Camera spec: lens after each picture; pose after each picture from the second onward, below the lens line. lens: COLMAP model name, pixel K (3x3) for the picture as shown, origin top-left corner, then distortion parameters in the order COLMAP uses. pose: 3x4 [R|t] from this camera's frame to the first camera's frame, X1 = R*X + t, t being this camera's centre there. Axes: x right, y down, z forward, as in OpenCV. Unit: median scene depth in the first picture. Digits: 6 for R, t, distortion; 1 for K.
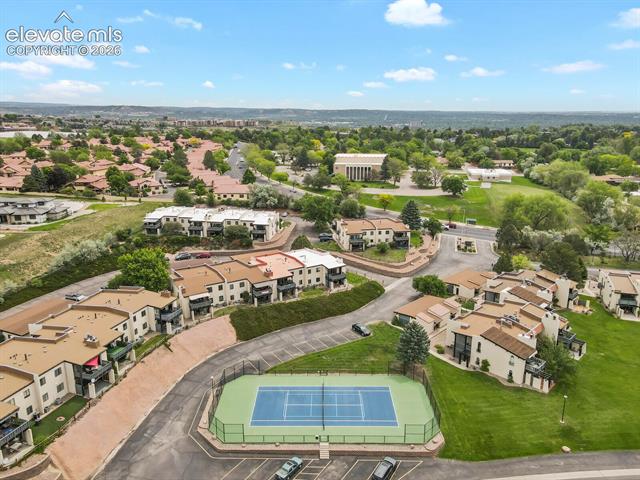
lens RADIAL K [[463.1, 0, 323.2], [0, 463.1, 236.6], [0, 0, 1]] dist [0.042117, 0.021865]
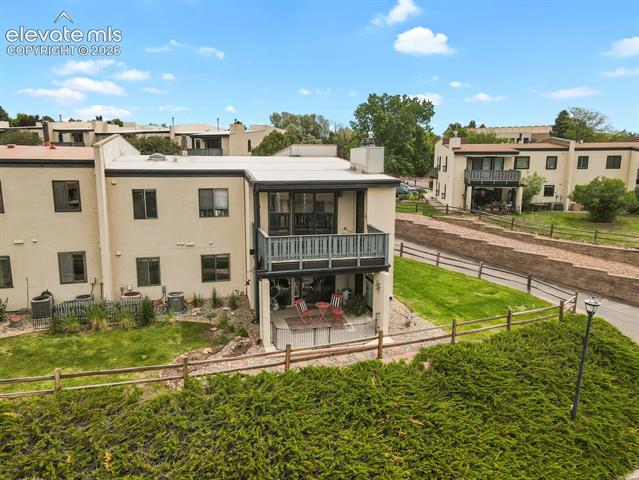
lens RADIAL K [[462.3, 0, 320.3], [0, 462.3, 239.1], [0, 0, 1]] dist [0.042117, 0.021865]
pose [[0.954321, 0.057615, -0.293177, 0.070230], [-0.082137, 0.994015, -0.072022, 0.091734], [0.287273, 0.092813, 0.953342, 0.860574]]
